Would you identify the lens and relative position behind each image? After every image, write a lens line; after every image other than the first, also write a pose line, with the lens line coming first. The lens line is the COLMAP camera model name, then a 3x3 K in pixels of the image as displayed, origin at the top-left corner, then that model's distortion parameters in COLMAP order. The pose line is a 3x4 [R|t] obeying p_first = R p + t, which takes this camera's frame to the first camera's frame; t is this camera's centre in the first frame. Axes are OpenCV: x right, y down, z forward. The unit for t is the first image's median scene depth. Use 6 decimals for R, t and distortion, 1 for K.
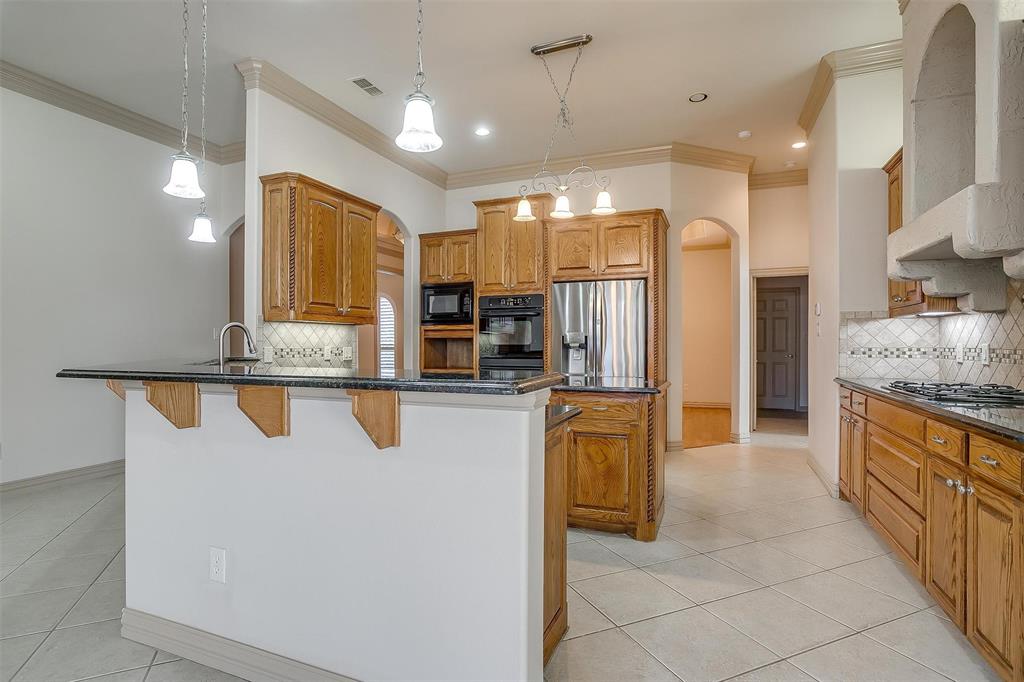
lens RADIAL K [[502.1, 0, 536.7], [0, 502.1, 345.2], [0, 0, 1]] dist [-0.029744, 0.017598]
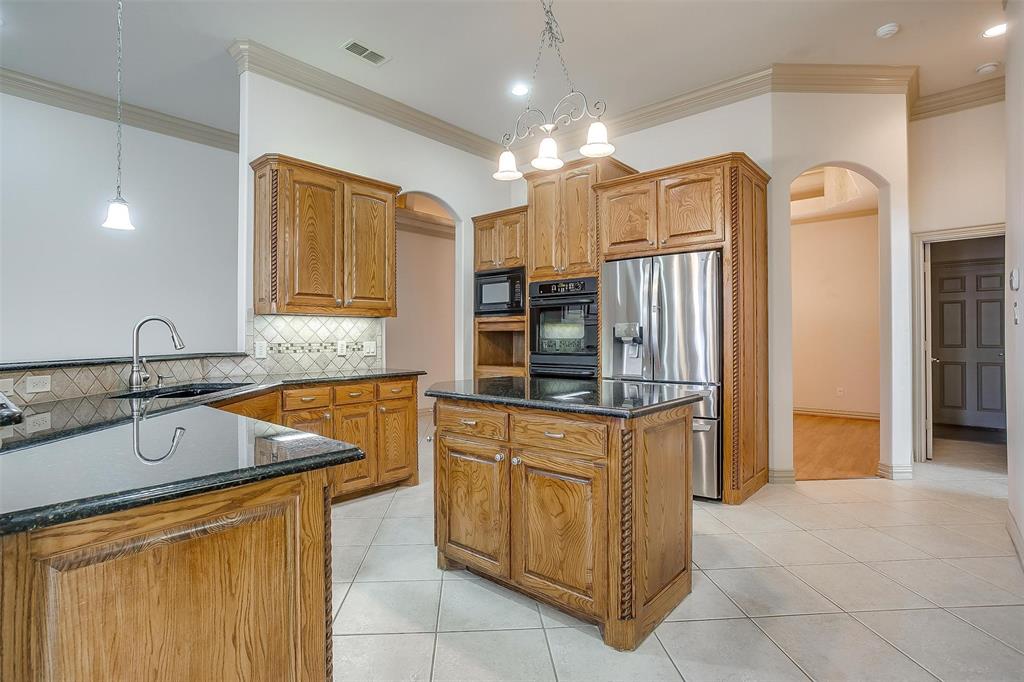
lens RADIAL K [[502.1, 0, 519.5], [0, 502.1, 332.6], [0, 0, 1]] dist [-0.029744, 0.017598]
pose [[0.942158, -0.004551, -0.335139, 0.186459], [0.000997, 0.999941, -0.010776, -0.002292], [0.335168, 0.009819, 0.942107, 0.210756]]
